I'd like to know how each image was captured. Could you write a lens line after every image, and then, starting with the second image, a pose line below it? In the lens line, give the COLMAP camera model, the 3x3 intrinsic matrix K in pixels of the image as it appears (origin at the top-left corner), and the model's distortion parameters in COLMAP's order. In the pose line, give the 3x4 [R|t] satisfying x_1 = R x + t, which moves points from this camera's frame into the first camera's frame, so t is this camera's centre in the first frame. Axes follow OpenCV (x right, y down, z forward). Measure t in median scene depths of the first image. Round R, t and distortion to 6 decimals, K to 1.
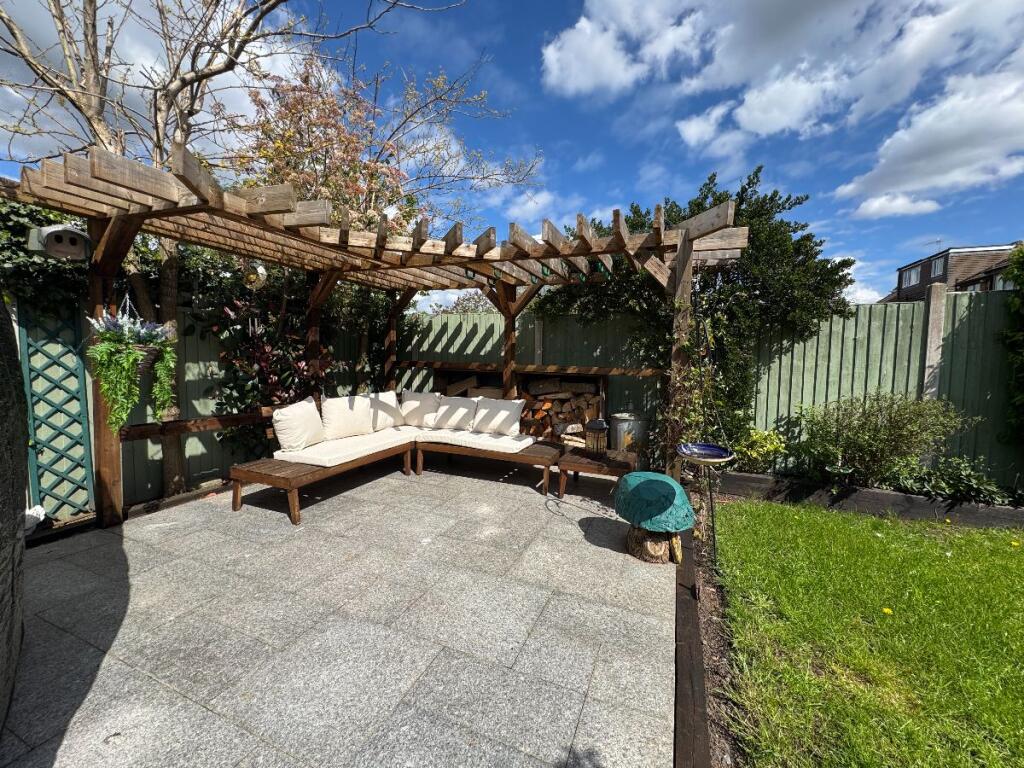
lens RADIAL K [[408.2, 0, 515.4], [0, 408.2, 381.3], [0, 0, 1]] dist [-0.000918, -0.000656]
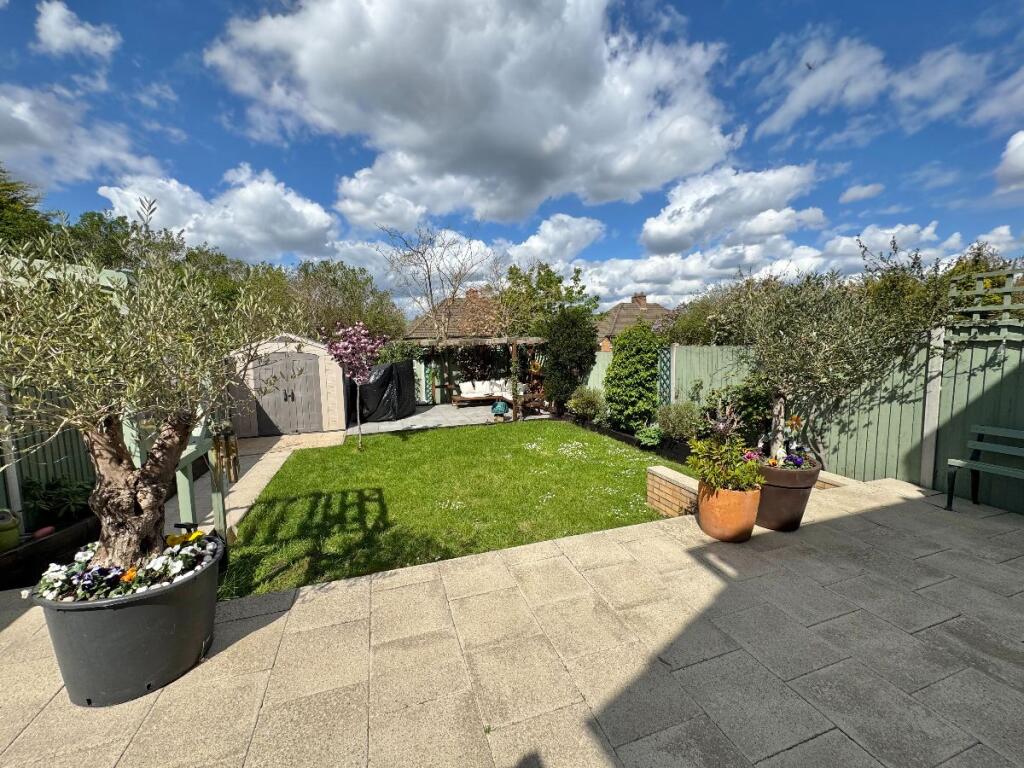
lens RADIAL K [[408.2, 0, 508.9], [0, 408.2, 385.4], [0, 0, 1]] dist [-0.000918, -0.000656]
pose [[0.665923, 0.046034, -0.744599, 2.227900], [-0.016547, 0.998760, 0.046949, -0.086868], [0.745837, -0.018943, 0.665859, -1.105325]]
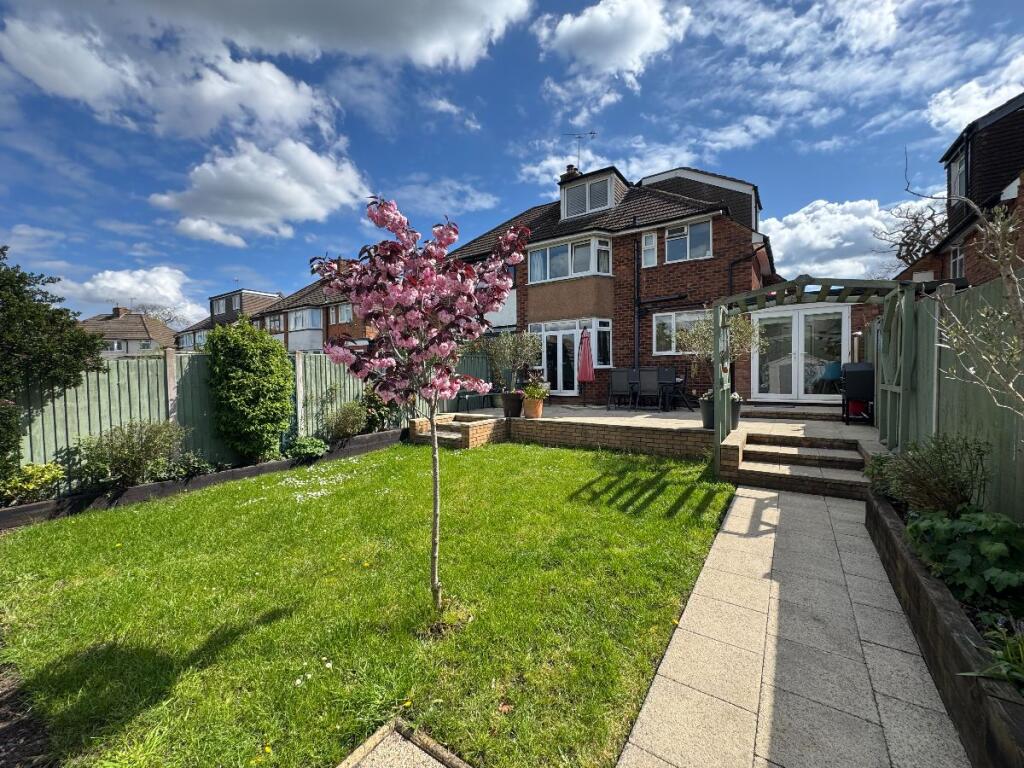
lens RADIAL K [[408.2, 0, 512.4], [0, 408.2, 387.0], [0, 0, 1]] dist [-0.000918, -0.000656]
pose [[0.207835, -0.059469, 0.976354, -0.259021], [0.078342, 0.995956, 0.043986, -0.049969], [-0.975022, 0.067348, 0.211654, -0.626214]]
